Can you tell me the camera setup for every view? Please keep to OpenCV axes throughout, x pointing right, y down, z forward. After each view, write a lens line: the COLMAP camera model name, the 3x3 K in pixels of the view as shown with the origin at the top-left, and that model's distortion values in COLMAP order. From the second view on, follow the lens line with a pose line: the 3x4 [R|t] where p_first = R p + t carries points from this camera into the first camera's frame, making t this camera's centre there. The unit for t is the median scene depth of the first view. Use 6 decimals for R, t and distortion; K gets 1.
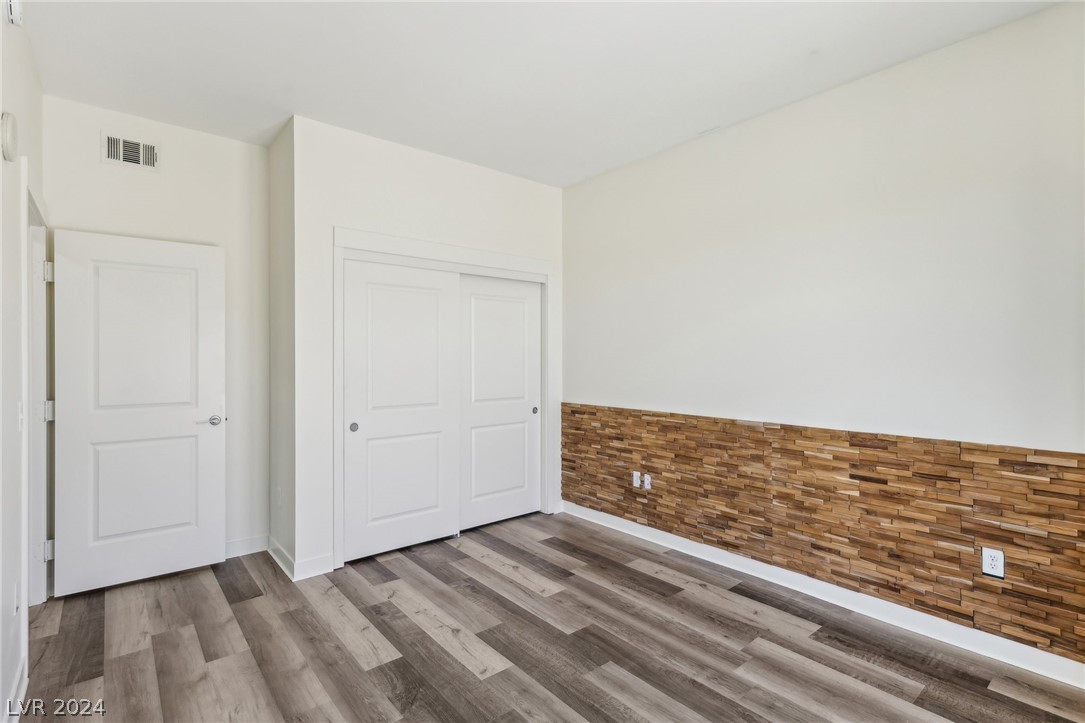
lens RADIAL K [[524.8, 0, 530.5], [0, 524.8, 354.8], [0, 0, 1]] dist [0.011871, -0.000171]
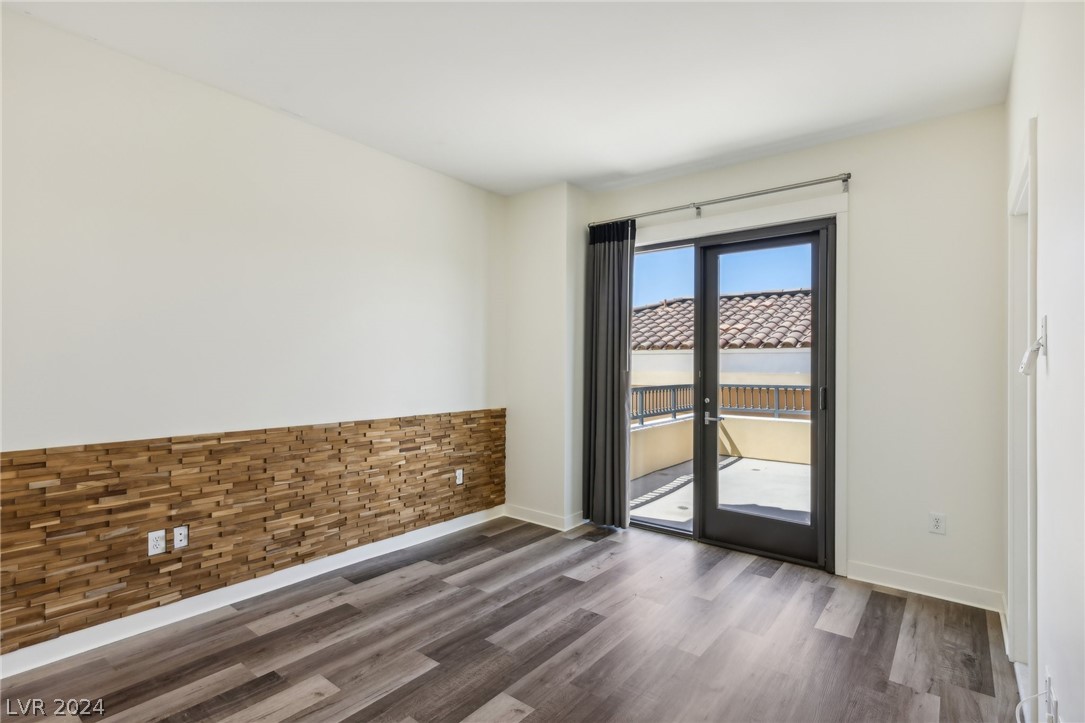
lens RADIAL K [[526.7, 0, 546.3], [0, 526.7, 370.5], [0, 0, 1]] dist [0.001118, 0.000540]
pose [[-0.221623, -0.010422, 0.975077, -0.689267], [-0.010560, 0.999910, 0.008288, 0.009630], [-0.975075, -0.008460, -0.221713, 0.825680]]
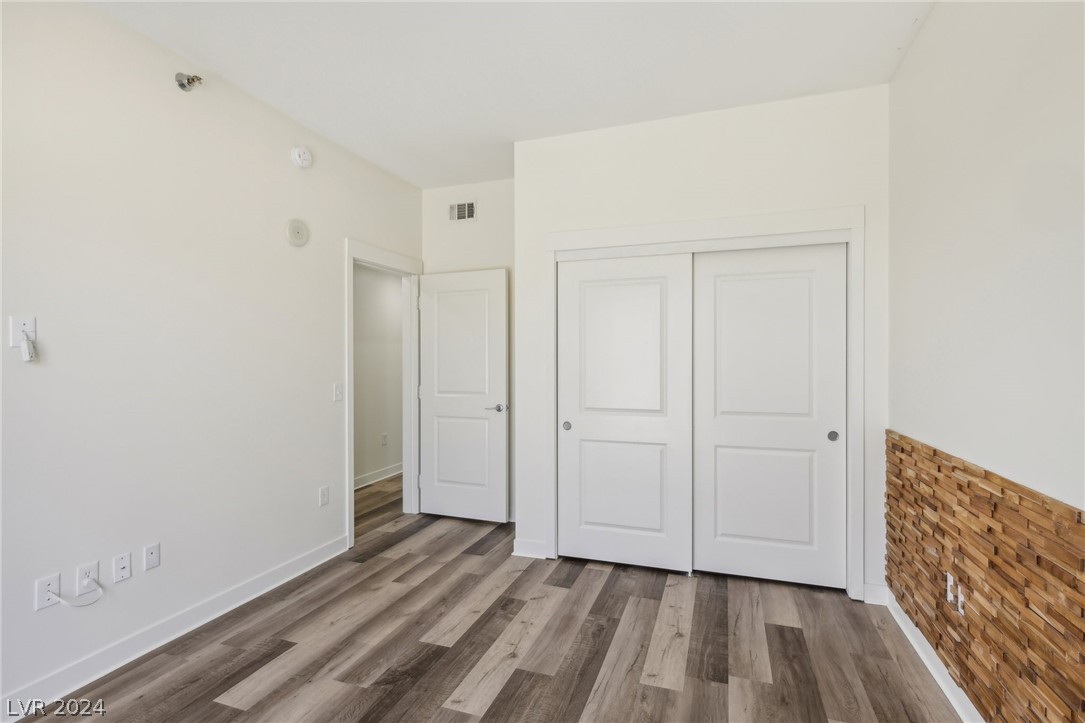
lens RADIAL K [[519.1, 0, 538.1], [0, 519.1, 358.9], [0, 0, 1]] dist [0.003929, 0.000123]
pose [[0.512802, -0.000600, -0.858506, 0.537292], [0.004774, 0.999986, 0.002153, 0.005495], [0.858493, -0.005203, 0.512798, 0.472181]]
